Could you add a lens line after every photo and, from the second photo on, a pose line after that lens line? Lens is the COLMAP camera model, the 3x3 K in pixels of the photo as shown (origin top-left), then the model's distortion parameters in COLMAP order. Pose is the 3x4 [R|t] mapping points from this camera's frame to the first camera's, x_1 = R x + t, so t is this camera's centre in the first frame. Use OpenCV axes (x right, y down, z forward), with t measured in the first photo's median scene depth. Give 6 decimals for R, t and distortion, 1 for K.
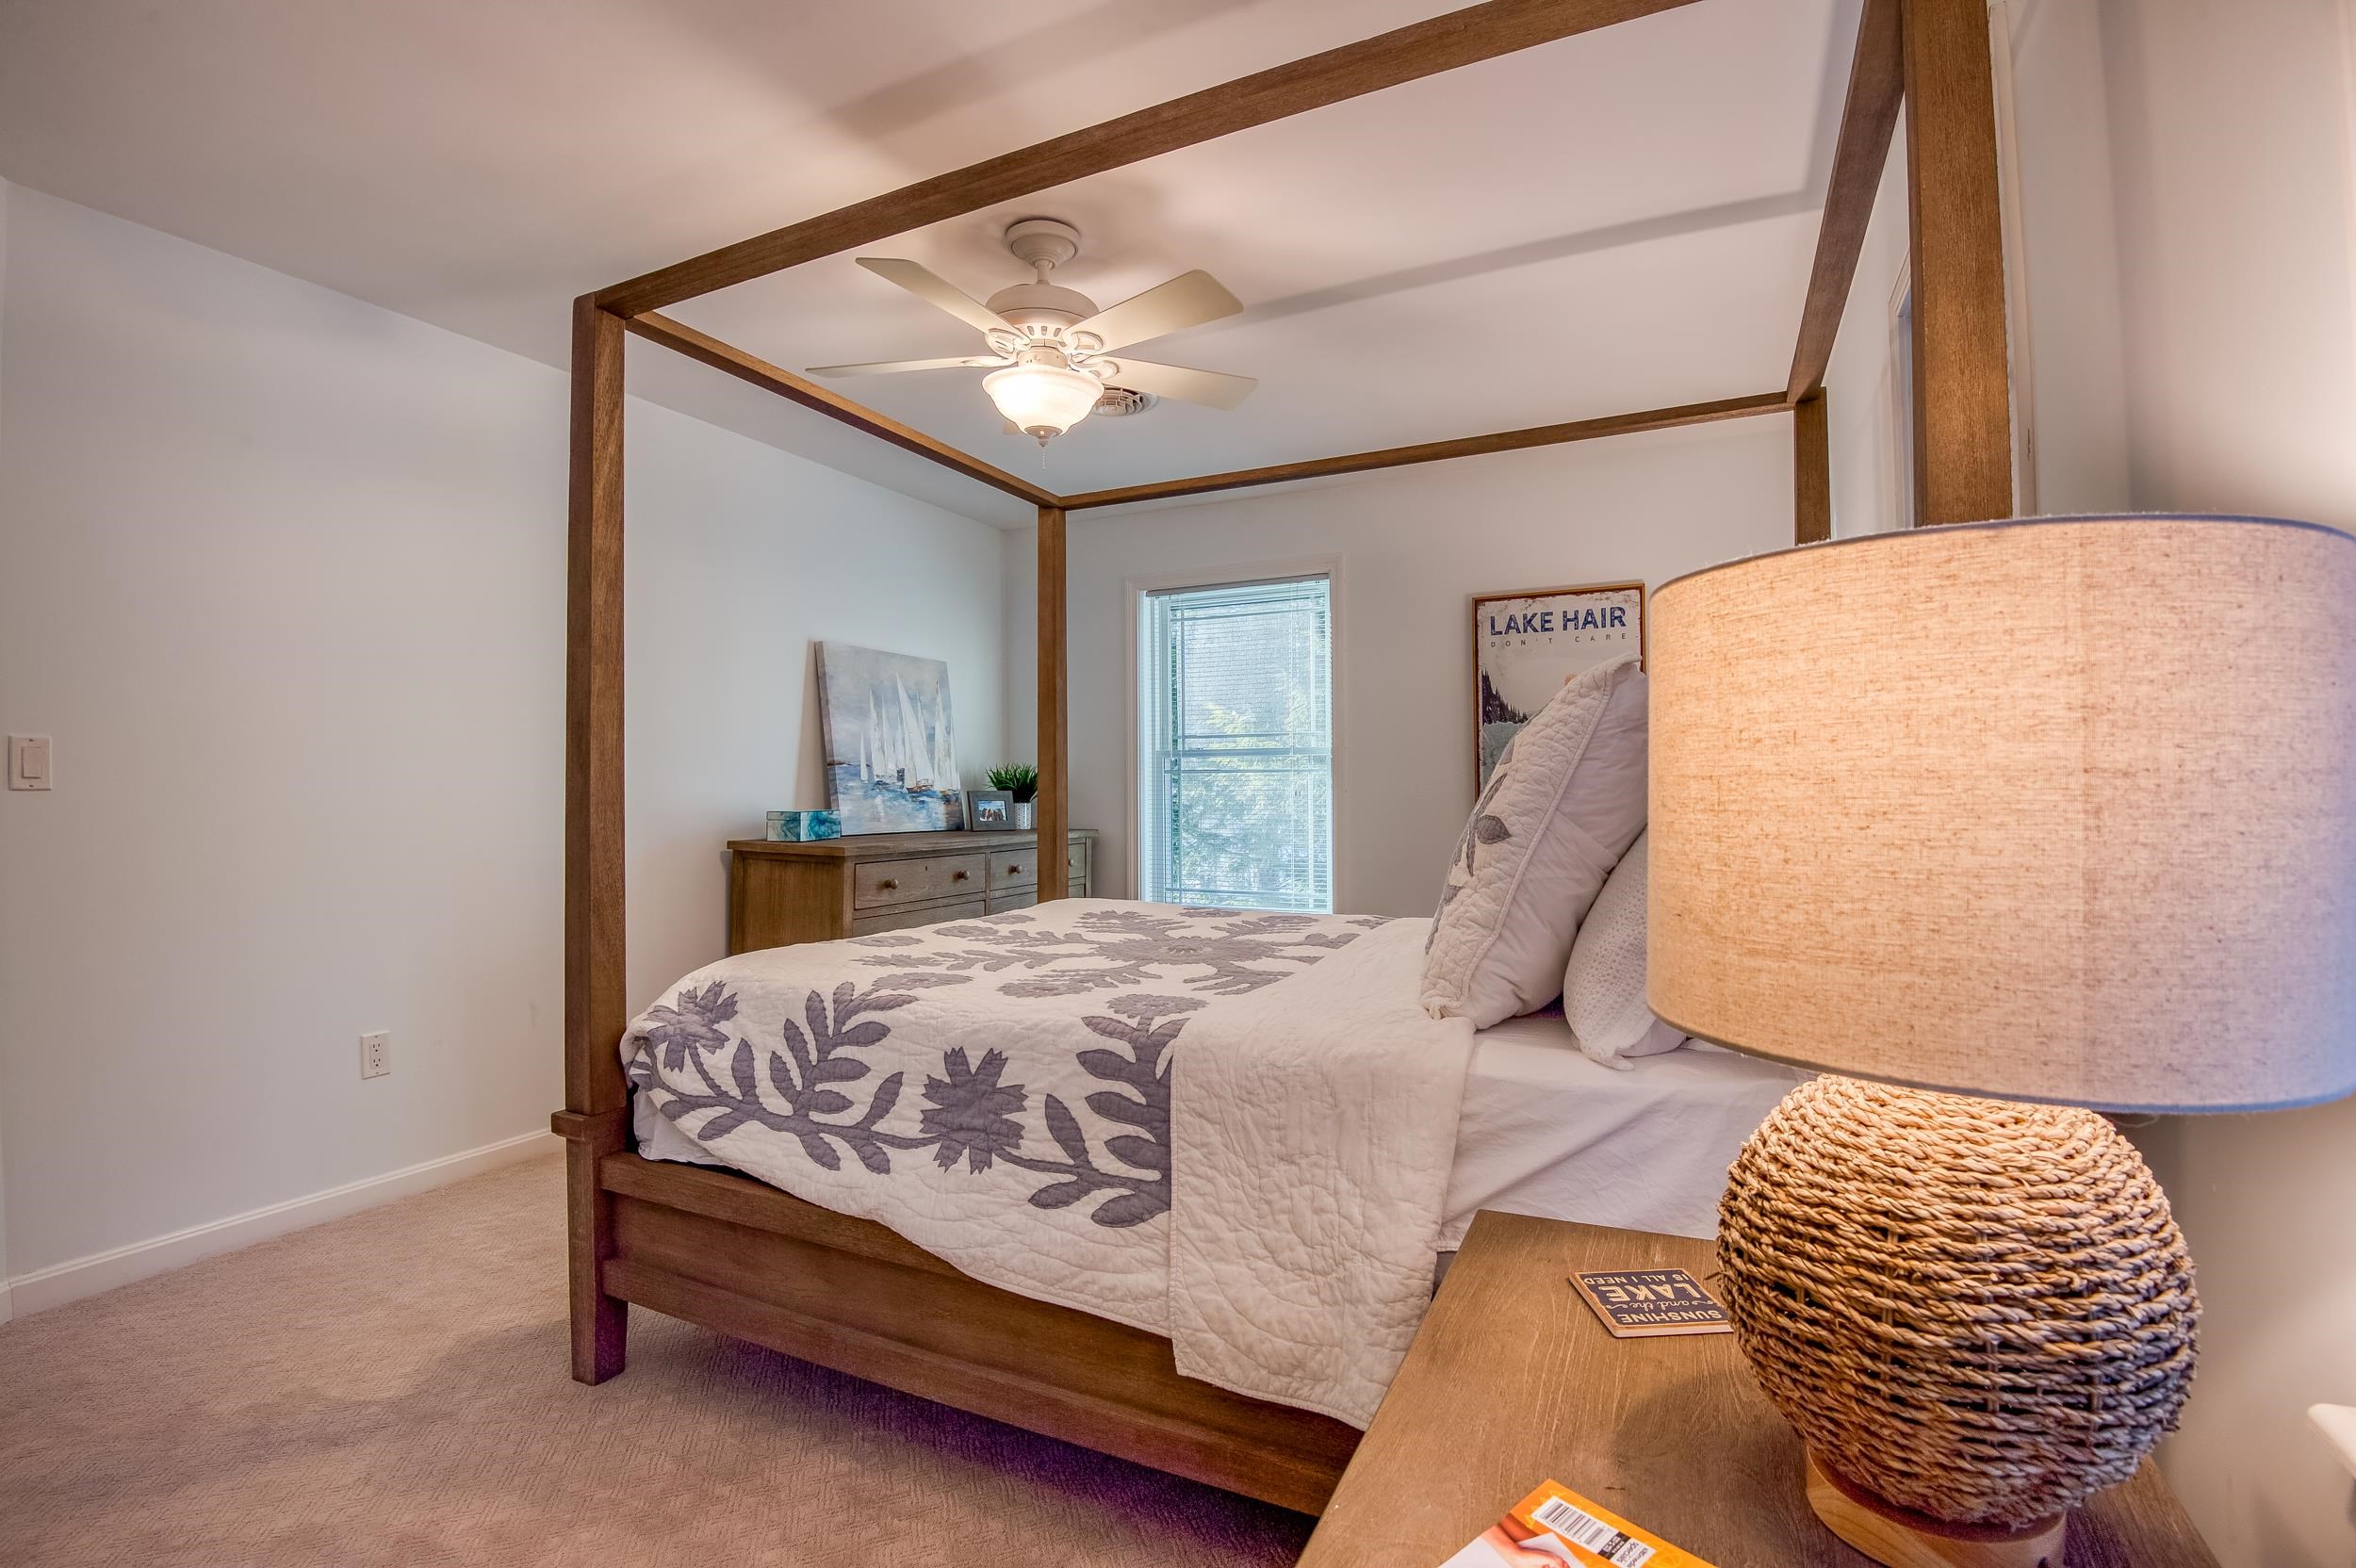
lens RADIAL K [[1107.1, 0, 1205.8], [0, 1107.1, 791.1], [0, 0, 1]] dist [-0.031495, -0.000028]
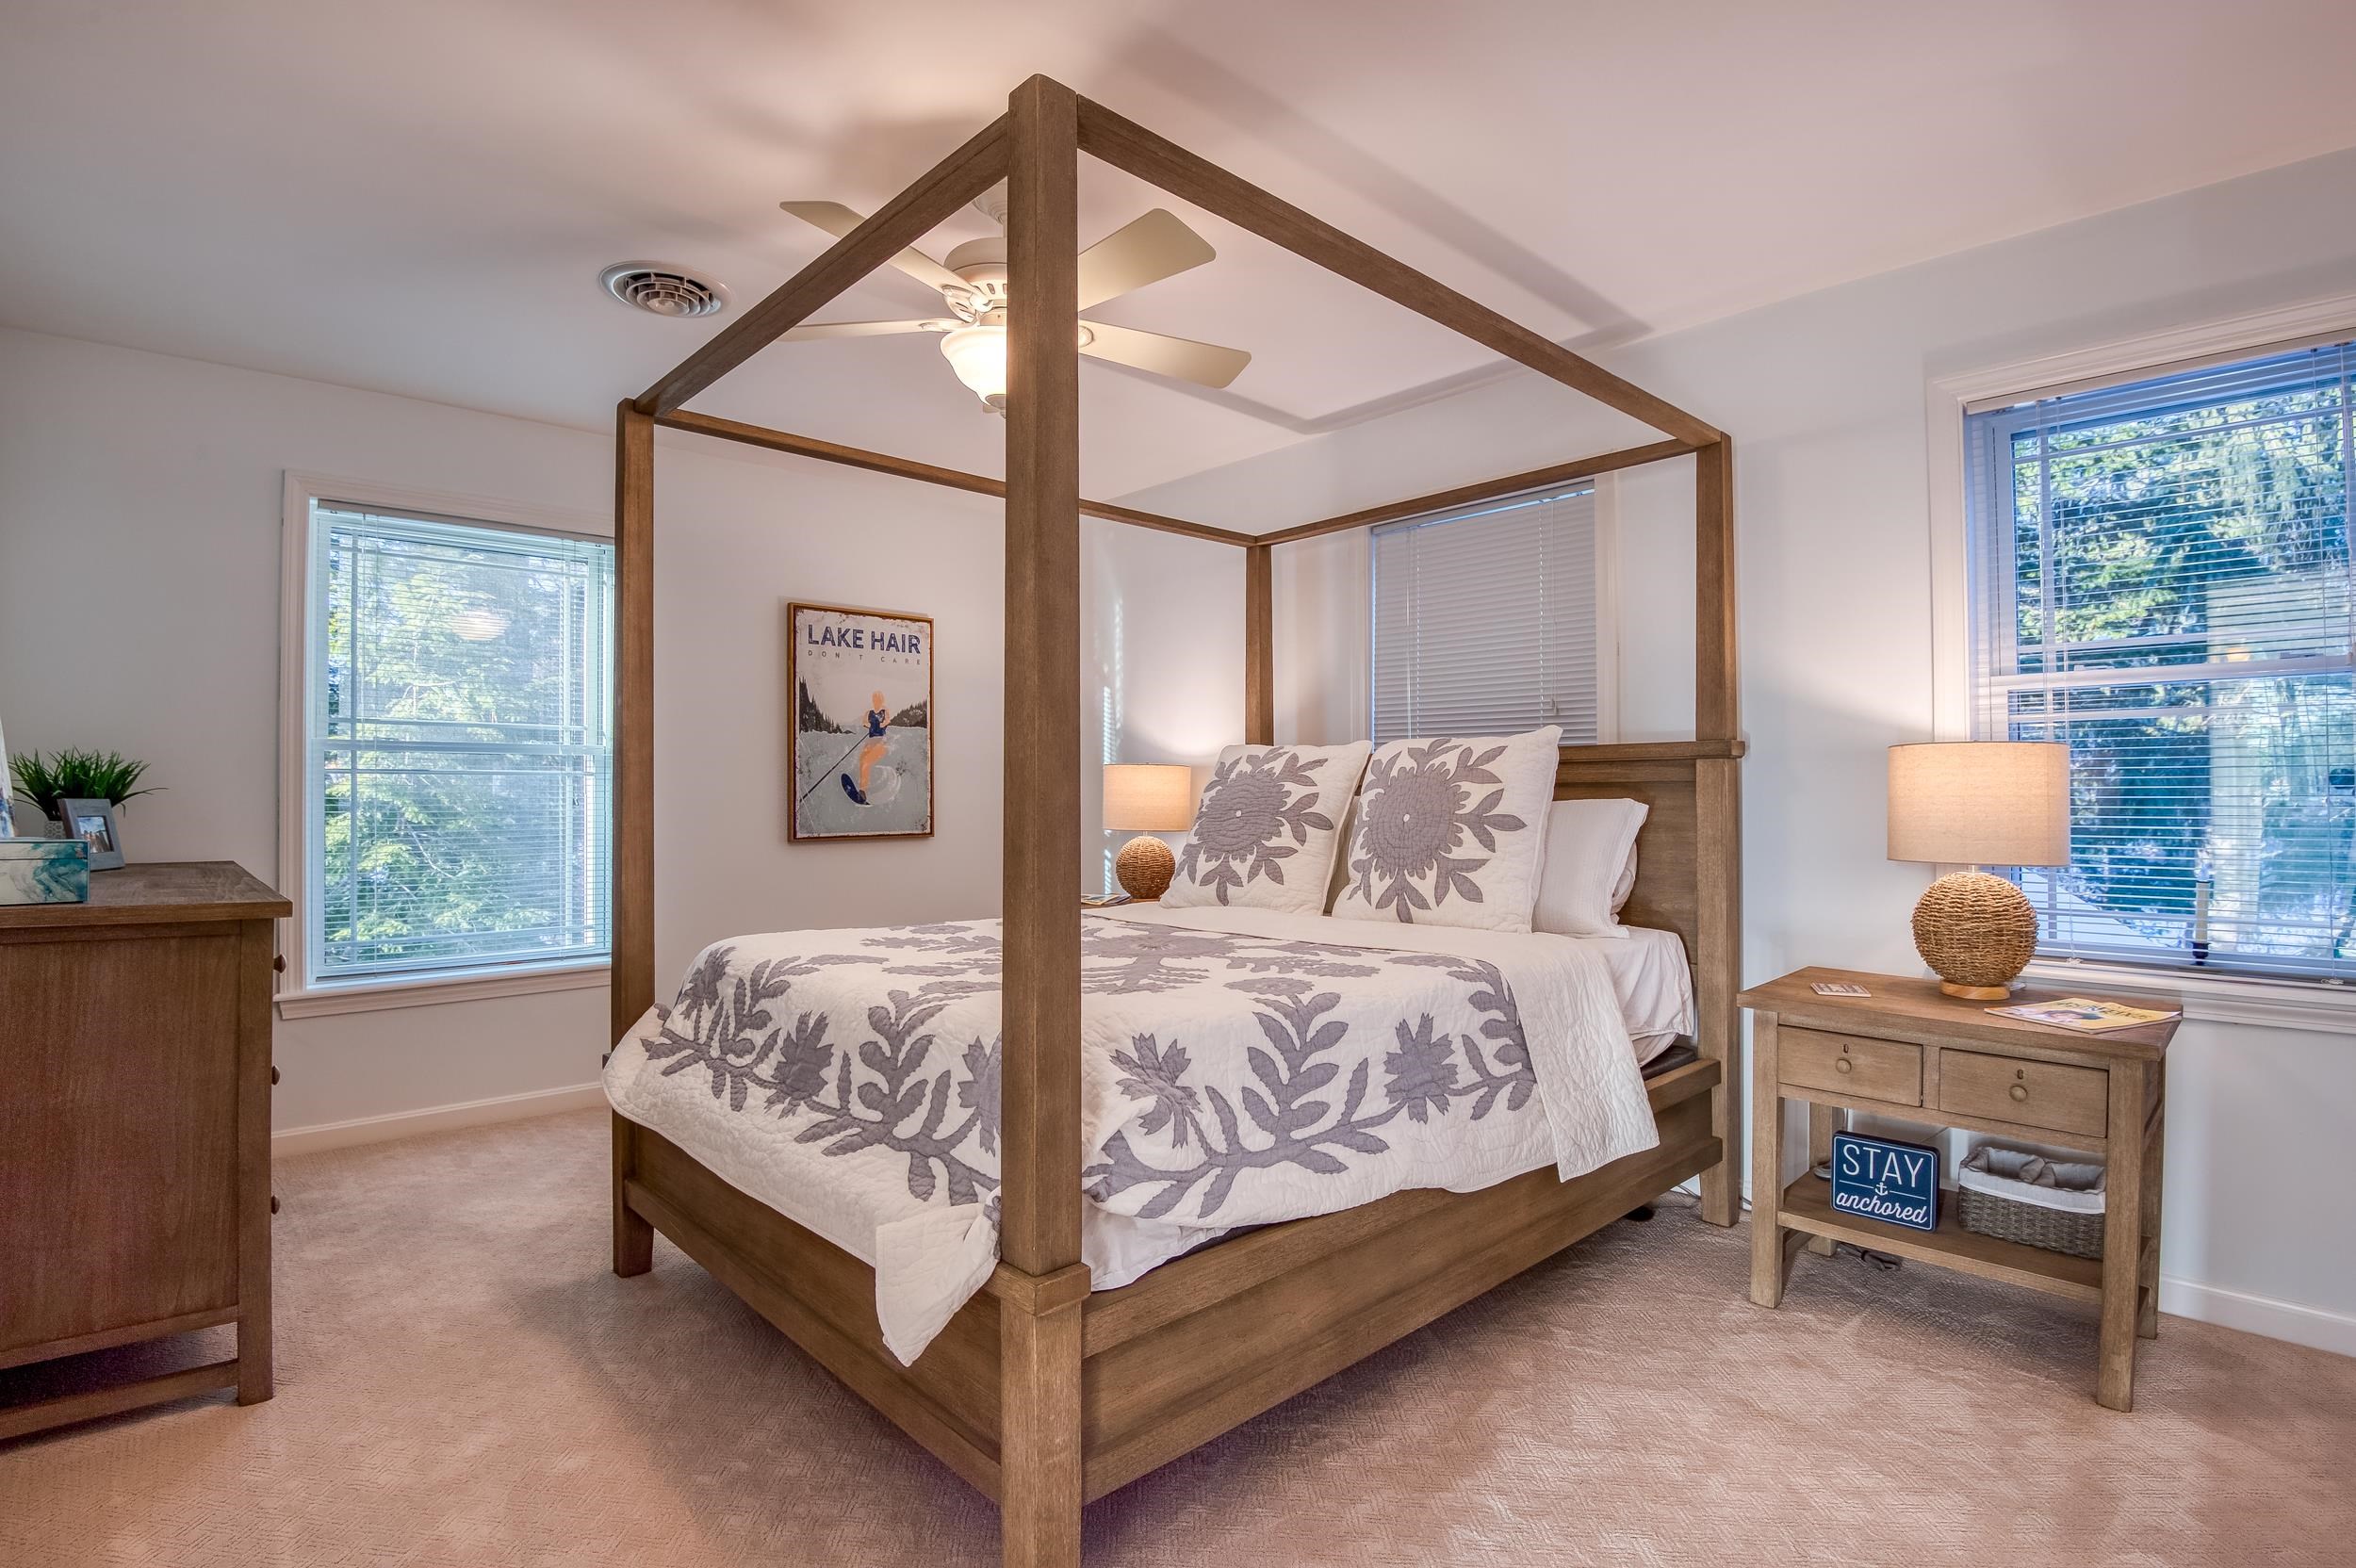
lens RADIAL K [[1107.1, 0, 1205.8], [0, 1107.1, 791.1], [0, 0, 1]] dist [-0.031495, -0.000028]
pose [[0.357901, 0.009278, 0.933713, -1.286487], [-0.001961, 0.999956, -0.009185, 0.002579], [-0.933757, 0.001456, 0.357903, 0.723779]]
